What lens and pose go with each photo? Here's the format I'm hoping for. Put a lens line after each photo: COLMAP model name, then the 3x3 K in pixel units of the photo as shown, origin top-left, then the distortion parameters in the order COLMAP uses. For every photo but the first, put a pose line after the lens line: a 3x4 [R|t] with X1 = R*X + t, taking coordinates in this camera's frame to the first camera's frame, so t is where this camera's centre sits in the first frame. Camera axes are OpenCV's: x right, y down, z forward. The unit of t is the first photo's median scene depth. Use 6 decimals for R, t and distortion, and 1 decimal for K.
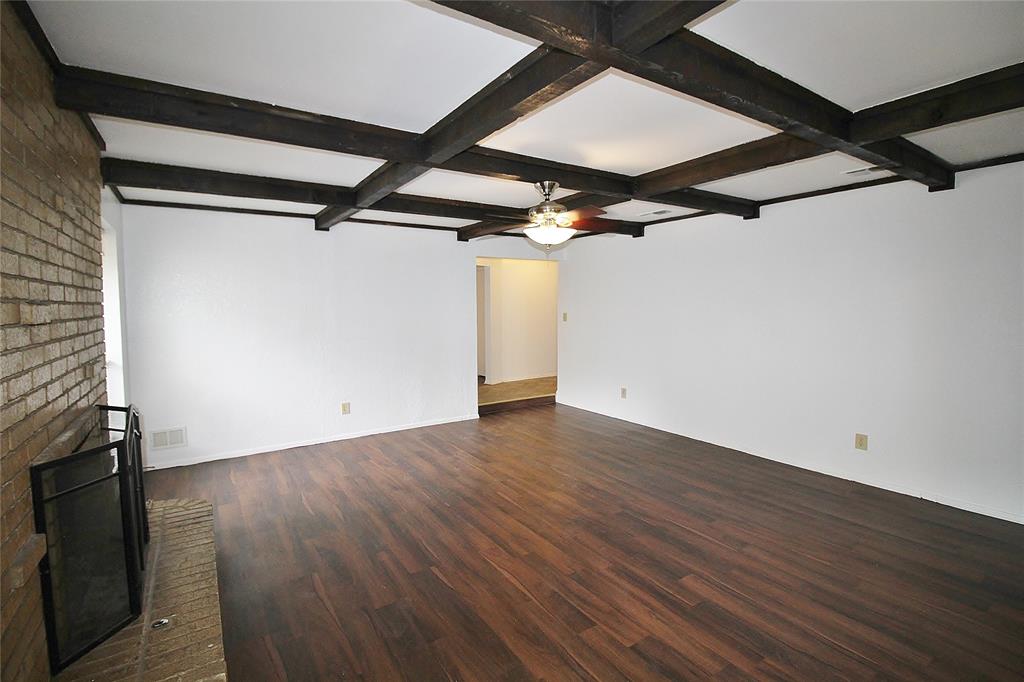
lens RADIAL K [[489.7, 0, 512.0], [0, 489.7, 341.0], [0, 0, 1]] dist [0.018864, 0.000031]
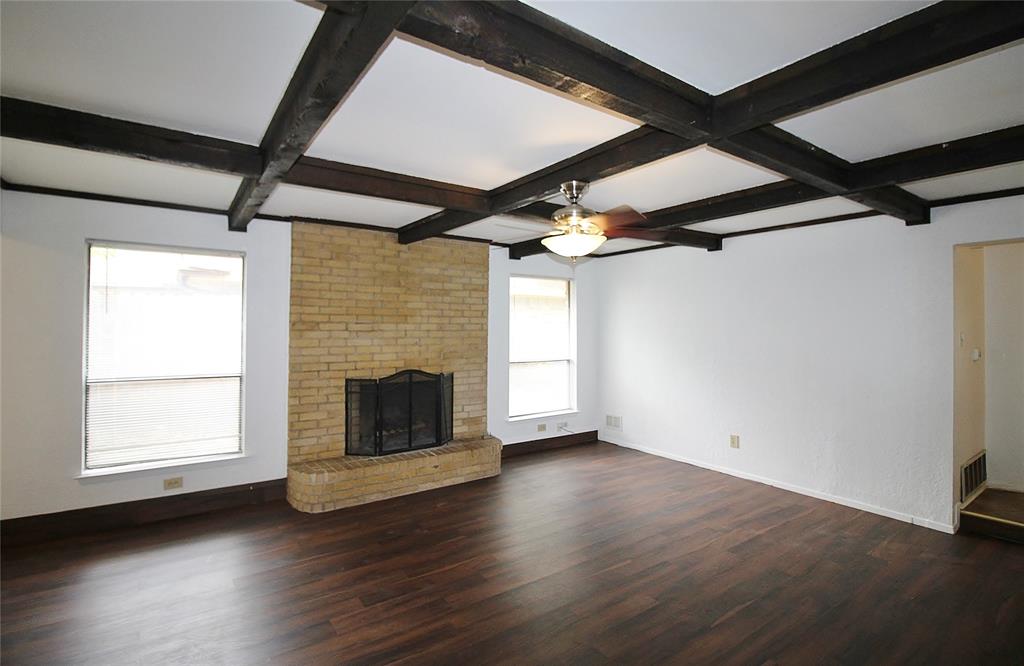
lens RADIAL K [[468.4, 0, 481.7], [0, 468.4, 334.5], [0, 0, 1]] dist [-0.025837, -0.000446]
pose [[0.004583, 0.034286, -0.999402, 0.697516], [-0.091226, 0.995259, 0.033725, -0.063630], [0.995820, 0.091017, 0.007689, 0.689427]]
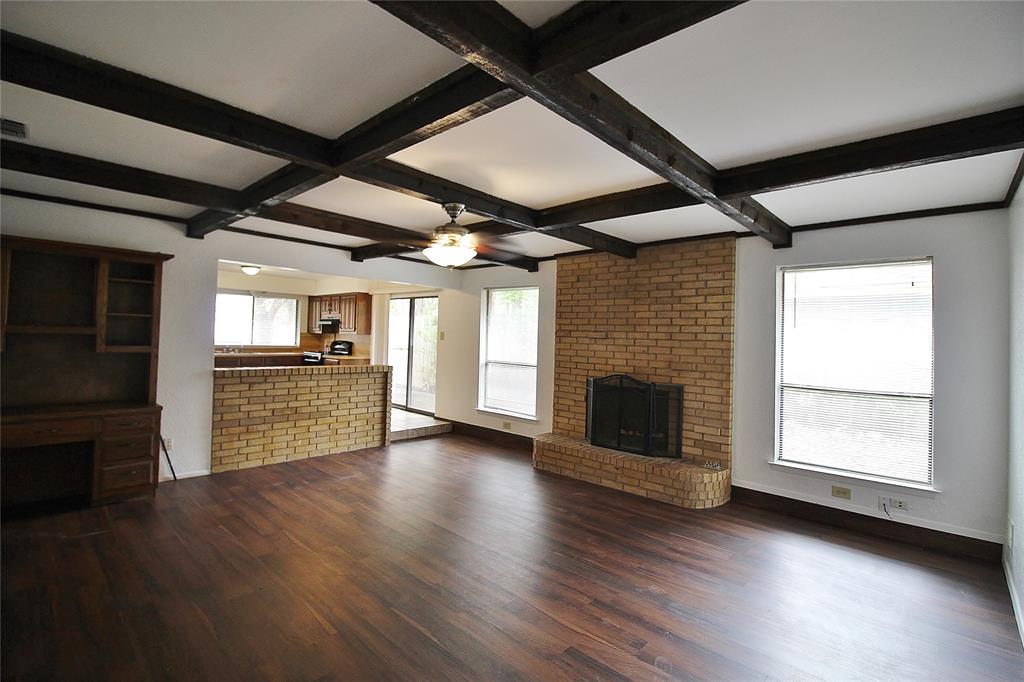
lens RADIAL K [[470.8, 0, 513.4], [0, 470.8, 327.9], [0, 0, 1]] dist [0.003655, -0.016828]
pose [[-0.970198, 0.002323, -0.242302, 0.147046], [-0.018678, 0.996262, 0.084339, -0.144740], [0.241592, 0.086351, -0.966528, 1.631337]]
